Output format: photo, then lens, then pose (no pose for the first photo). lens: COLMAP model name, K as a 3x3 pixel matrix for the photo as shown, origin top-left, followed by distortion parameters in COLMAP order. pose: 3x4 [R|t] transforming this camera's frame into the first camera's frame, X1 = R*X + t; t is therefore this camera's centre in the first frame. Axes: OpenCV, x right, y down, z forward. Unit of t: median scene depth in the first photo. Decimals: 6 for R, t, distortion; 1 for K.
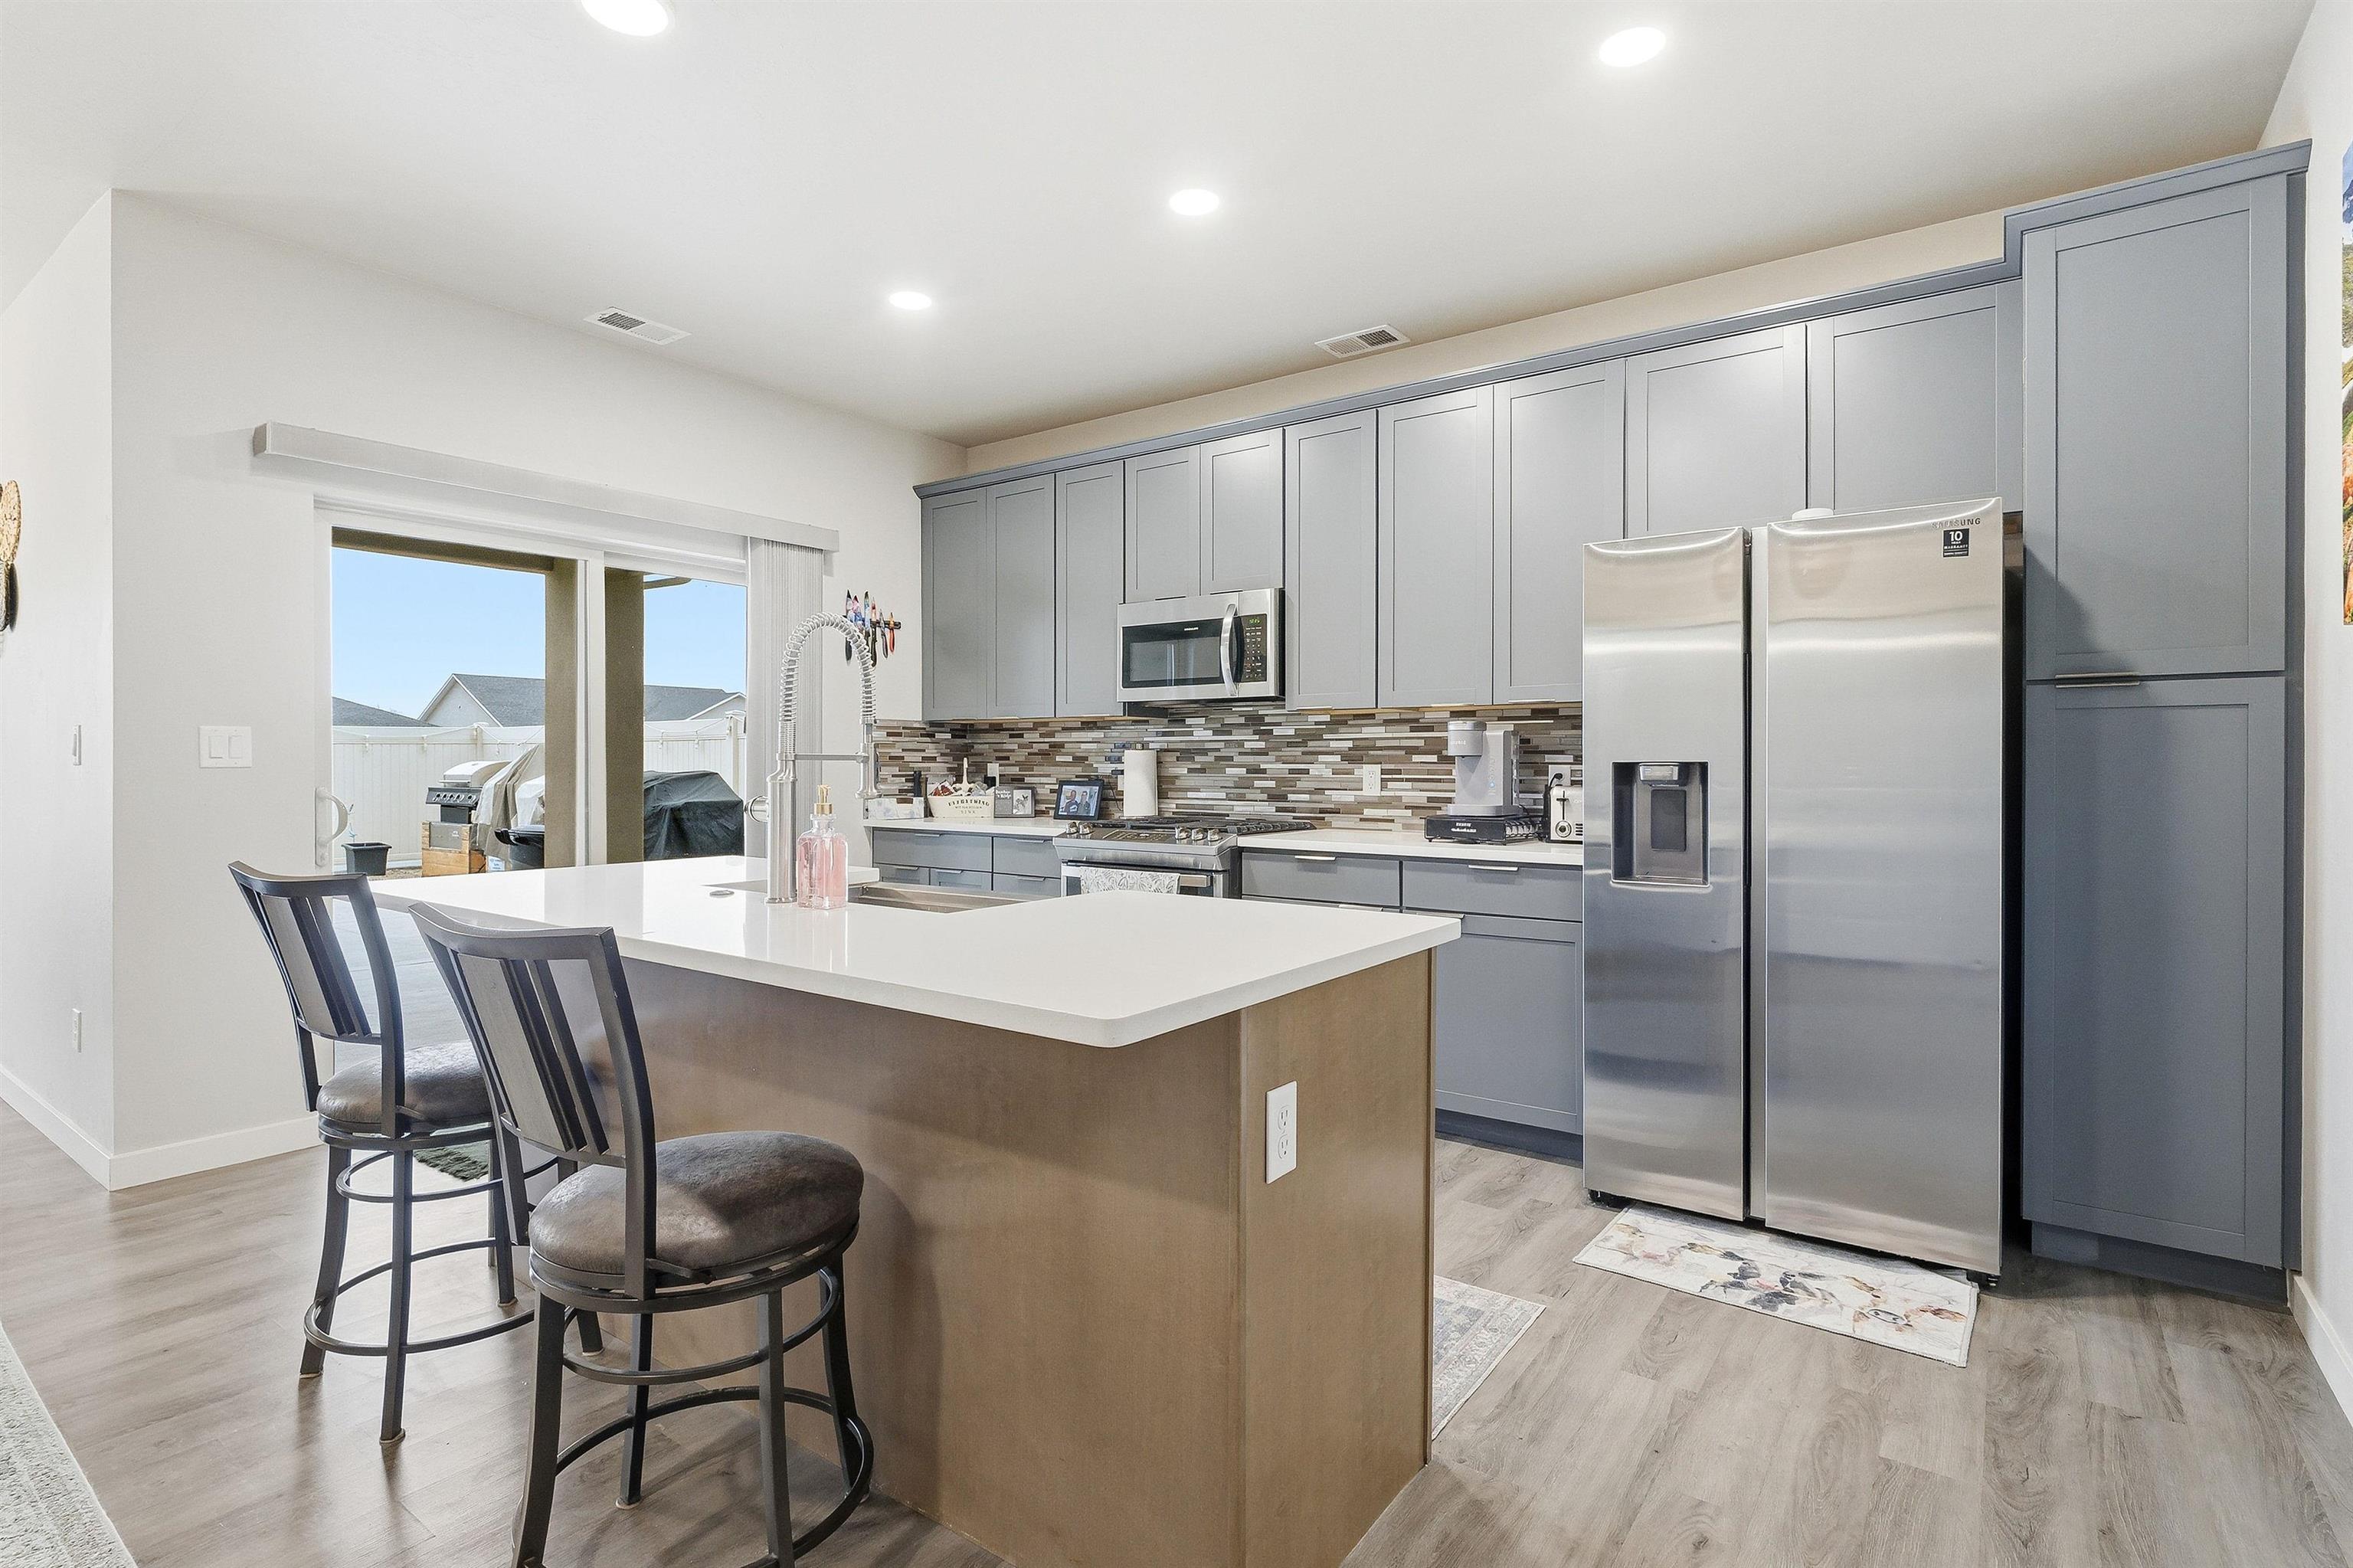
lens RADIAL K [[1137.2, 0, 1172.3], [0, 1137.2, 767.6], [0, 0, 1]] dist [0.006889, -0.007156]
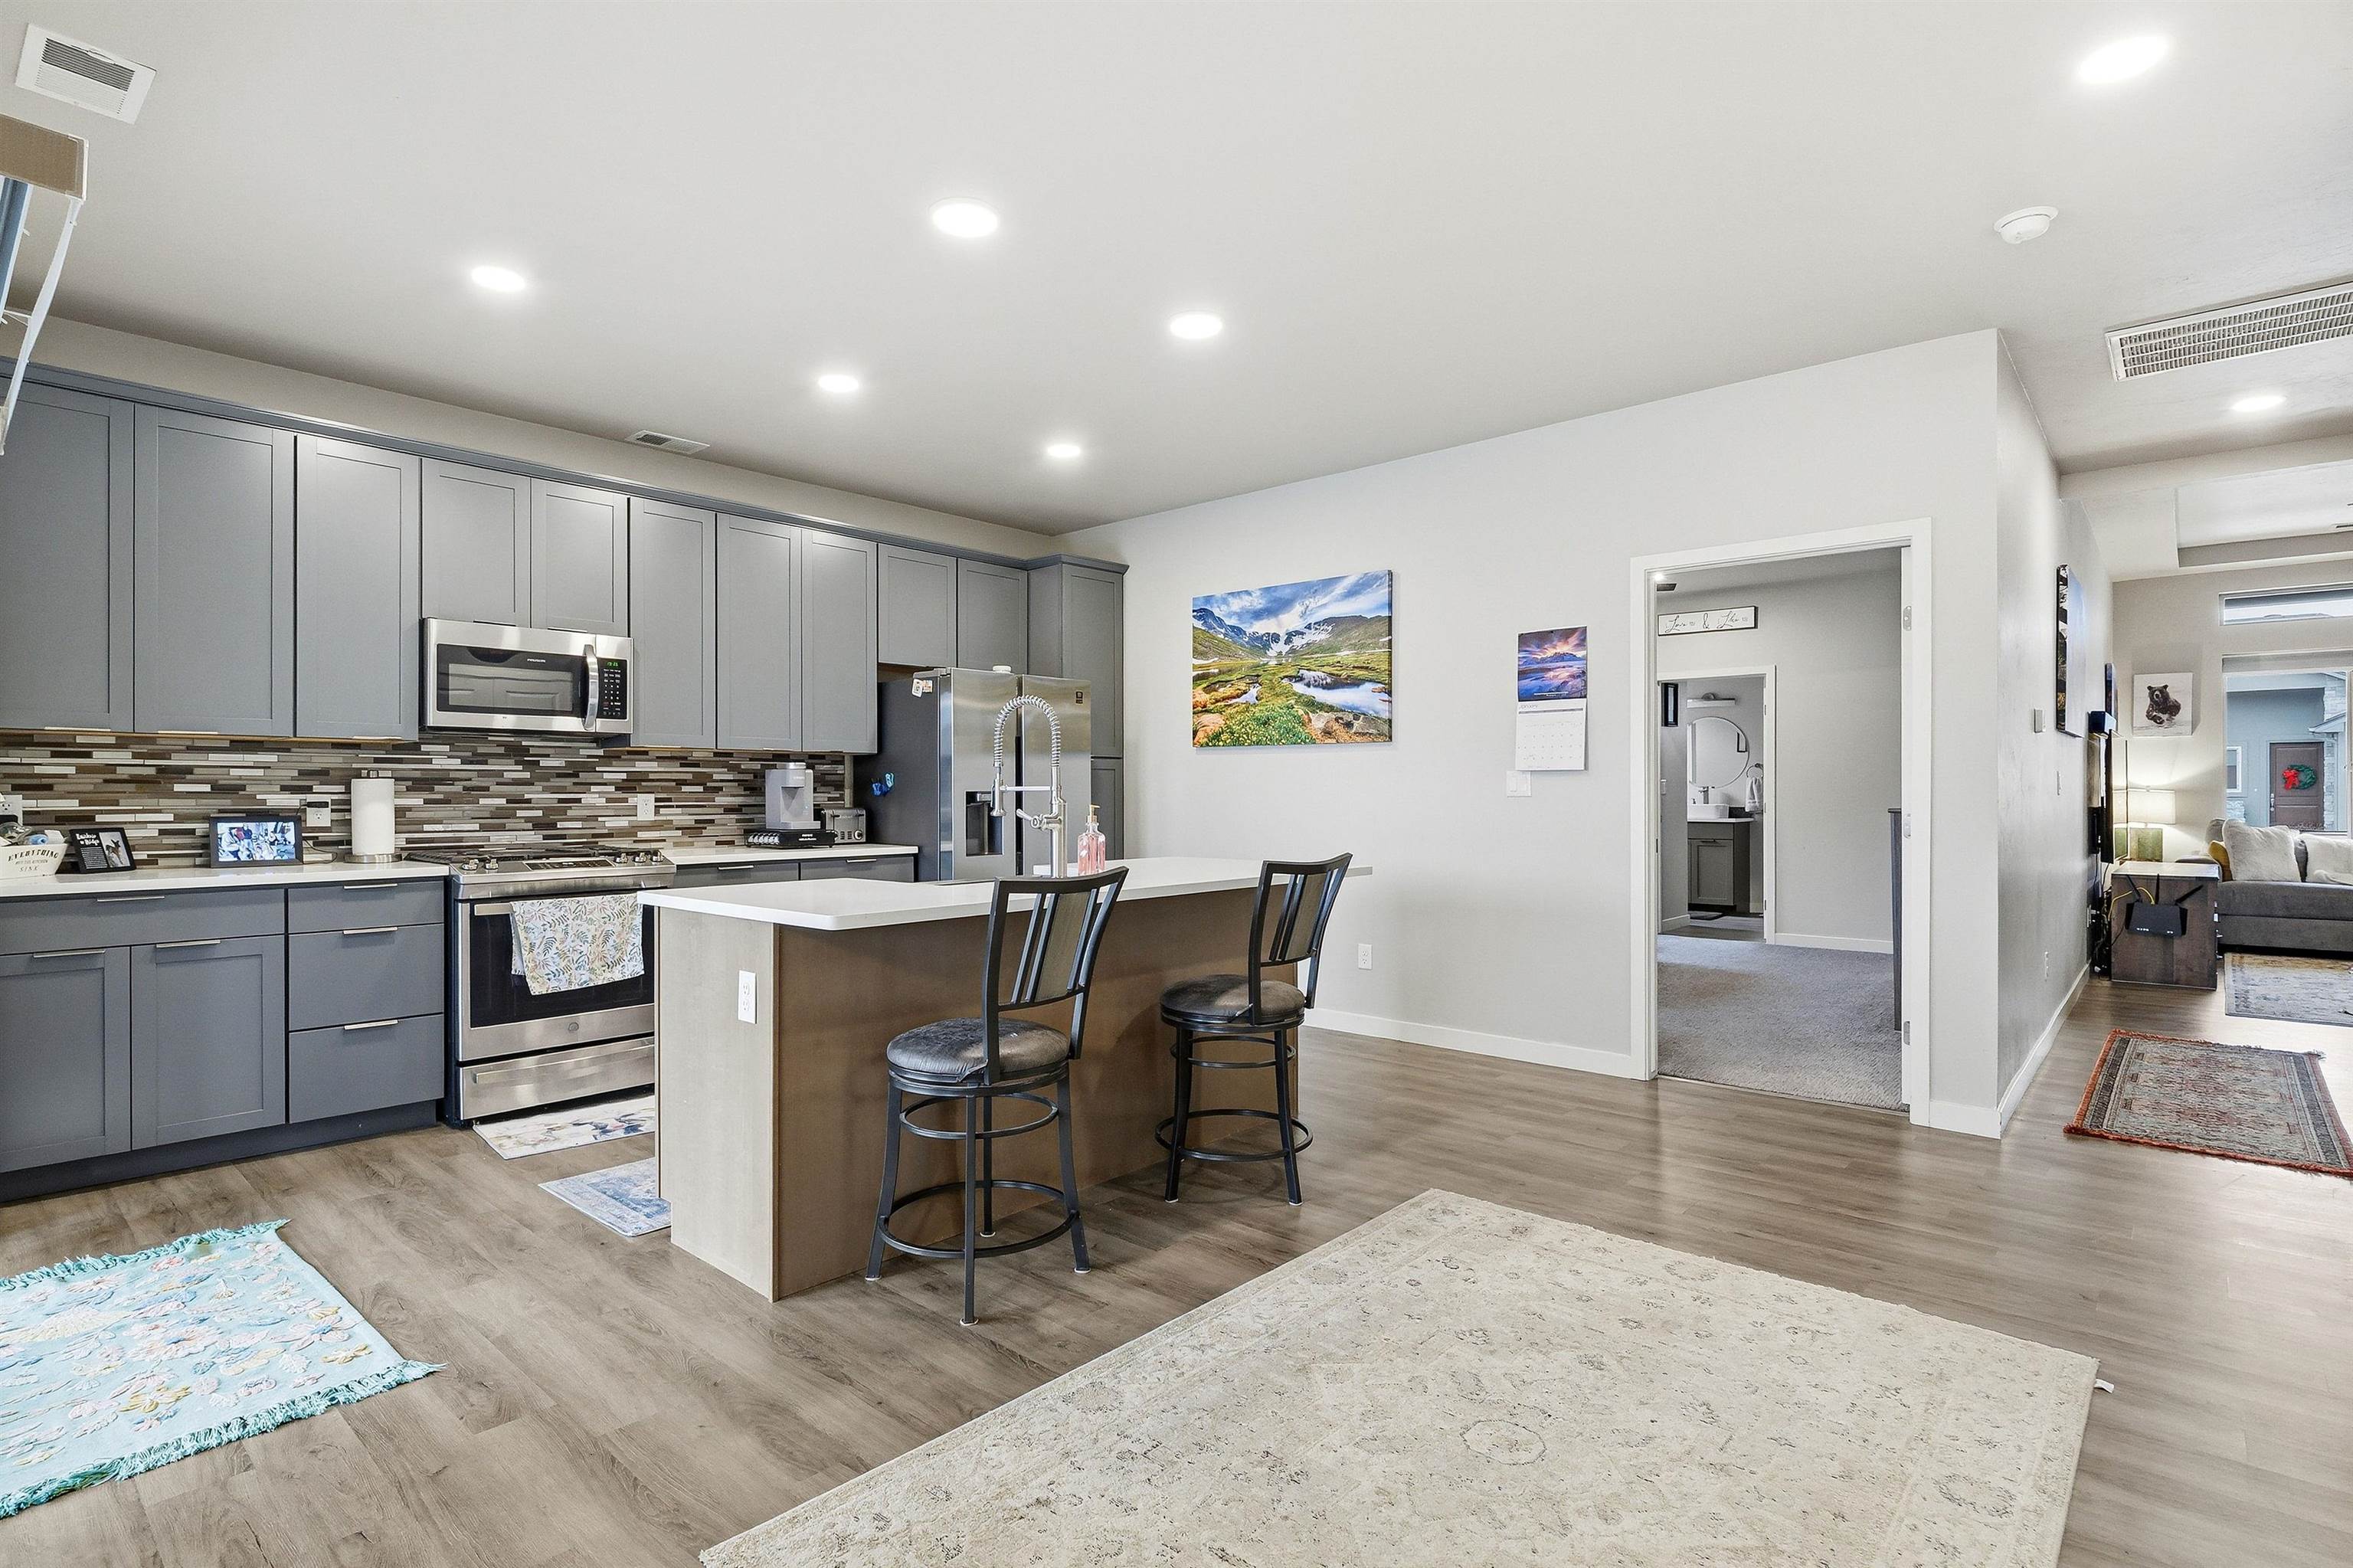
lens RADIAL K [[1137.2, 0, 1175.6], [0, 1137.2, 784.7], [0, 0, 1]] dist [0.006889, -0.007156]
pose [[0.094341, 0.004238, 0.995531, -0.983294], [0.006236, 0.999969, -0.004848, -0.003175], [-0.995520, 0.006666, 0.094312, 0.353746]]
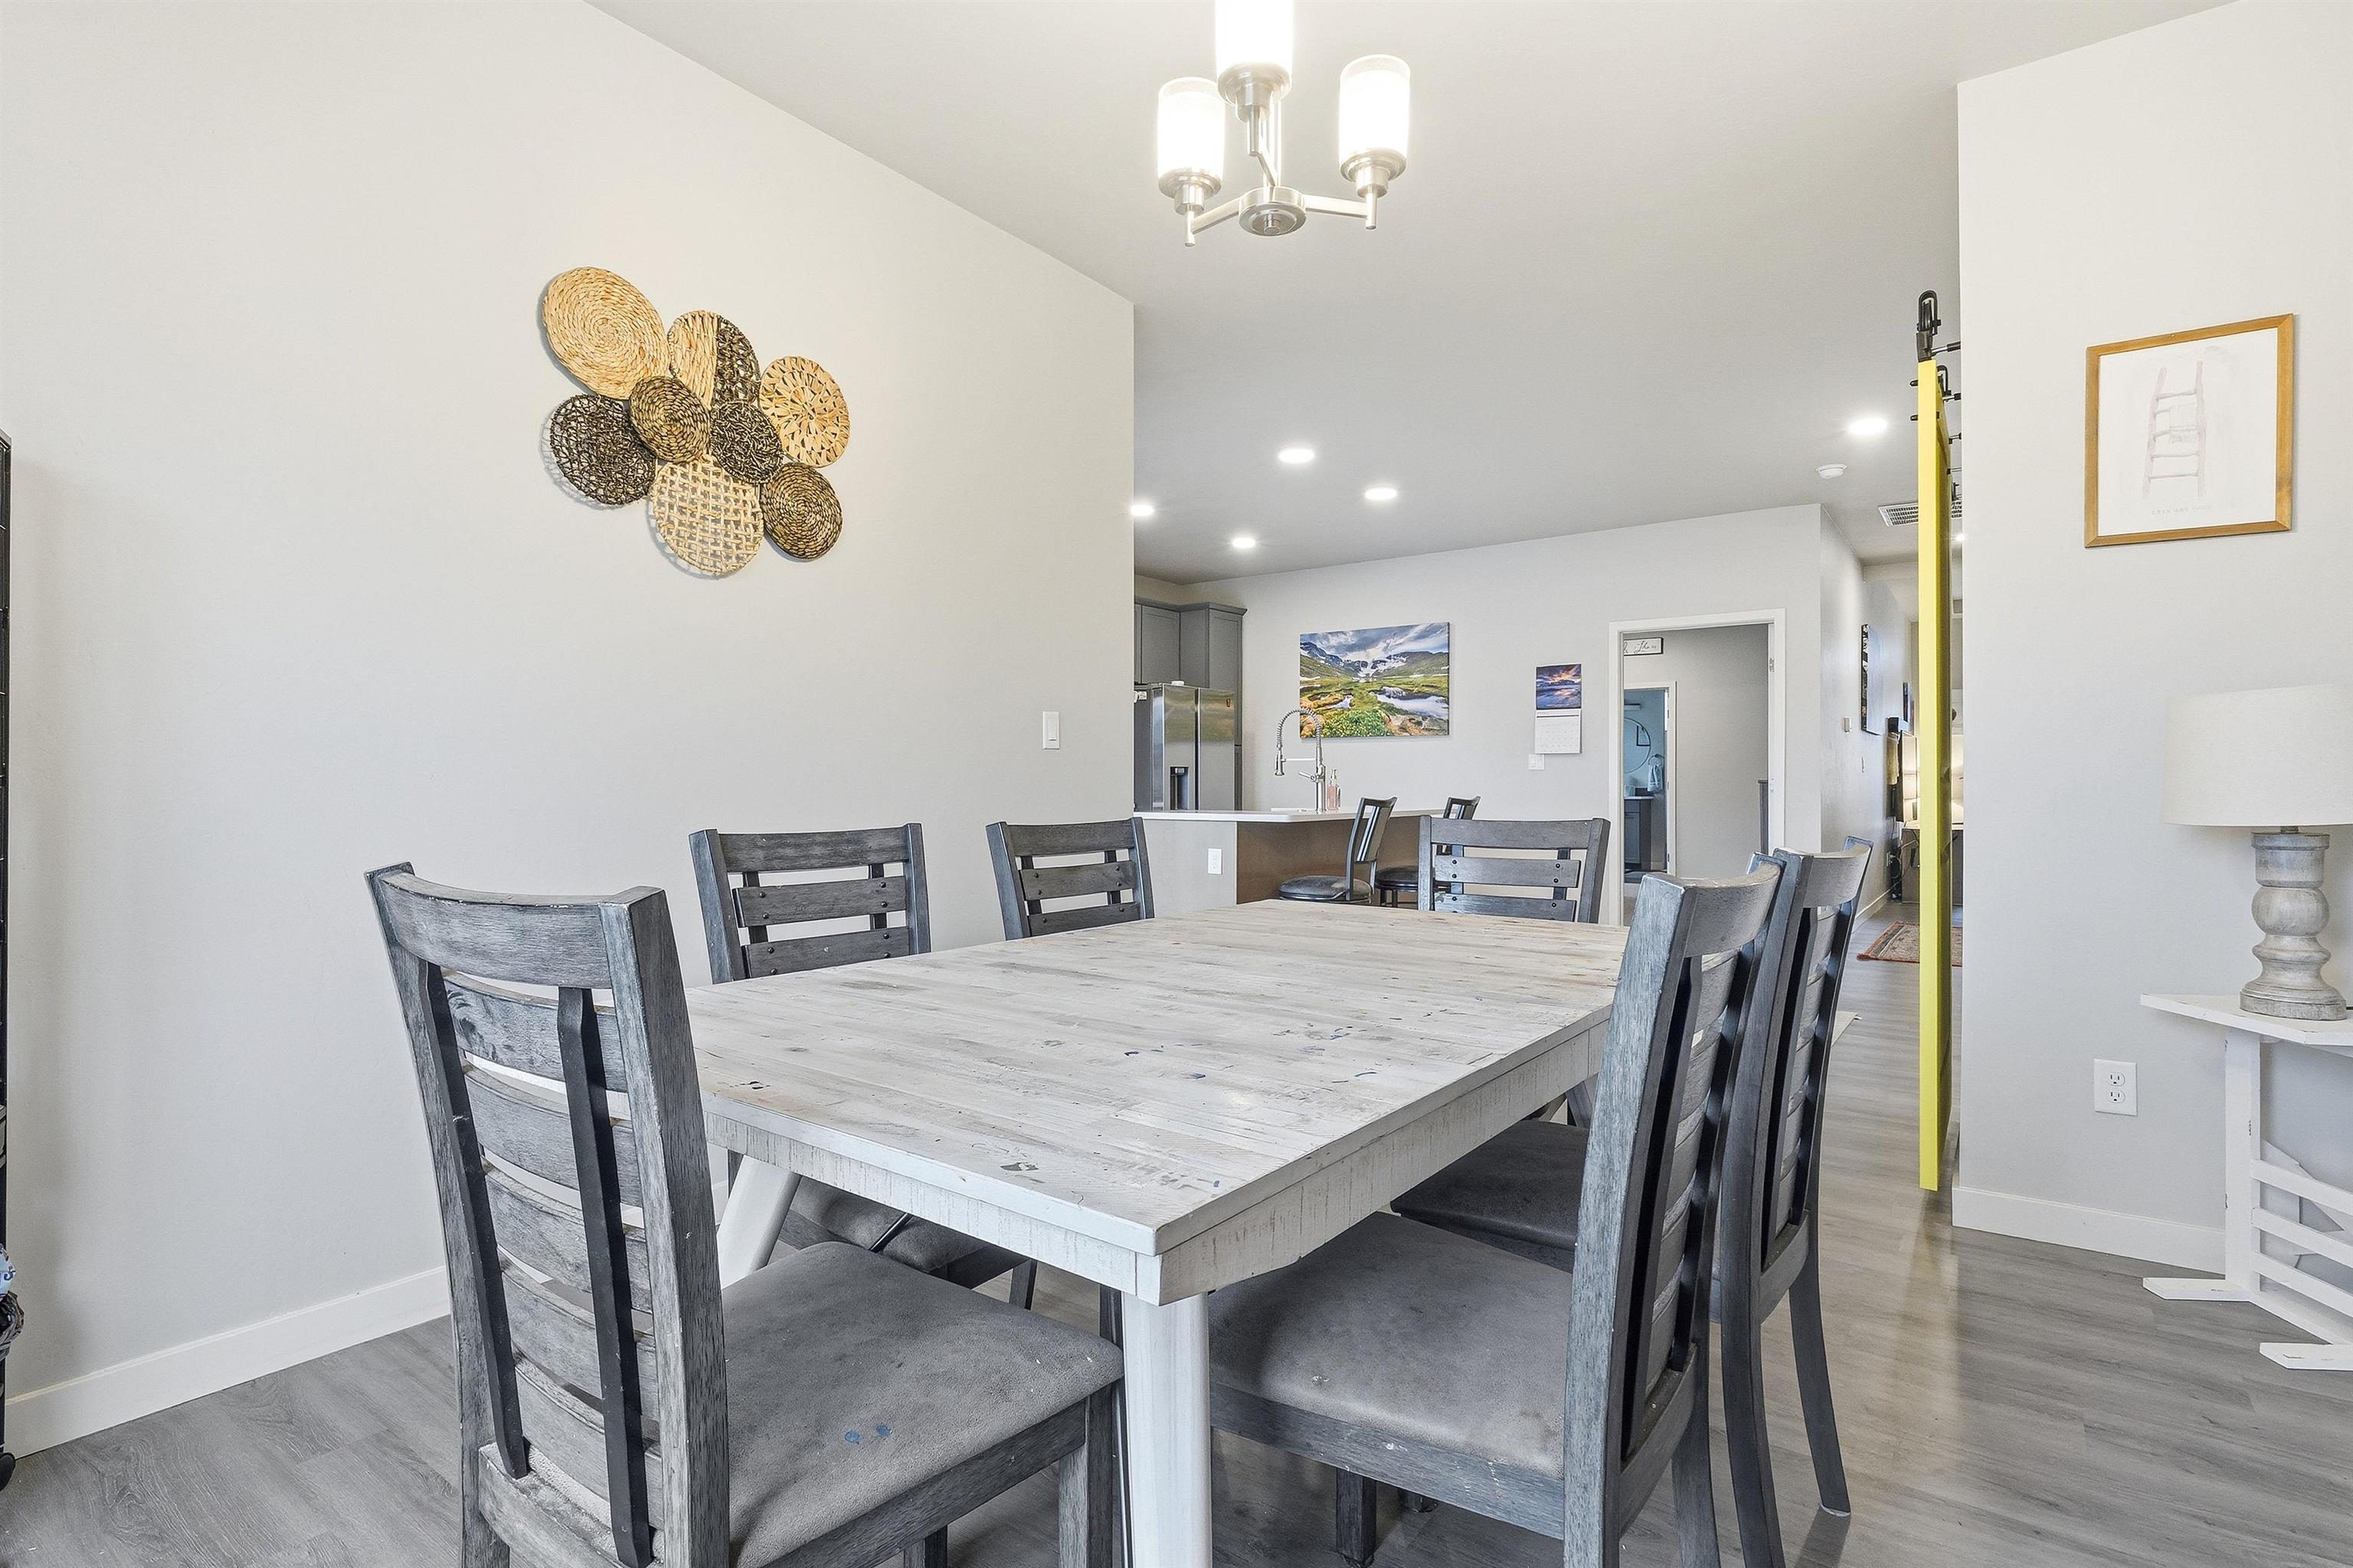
lens RADIAL K [[1137.2, 0, 1179.0], [0, 1137.2, 782.9], [0, 0, 1]] dist [0.006889, -0.007156]
pose [[0.001212, 0.002102, 0.999997, -1.642672], [0.002952, 0.999993, -0.002106, 0.028998], [-0.999995, 0.002955, 0.001206, 0.695622]]
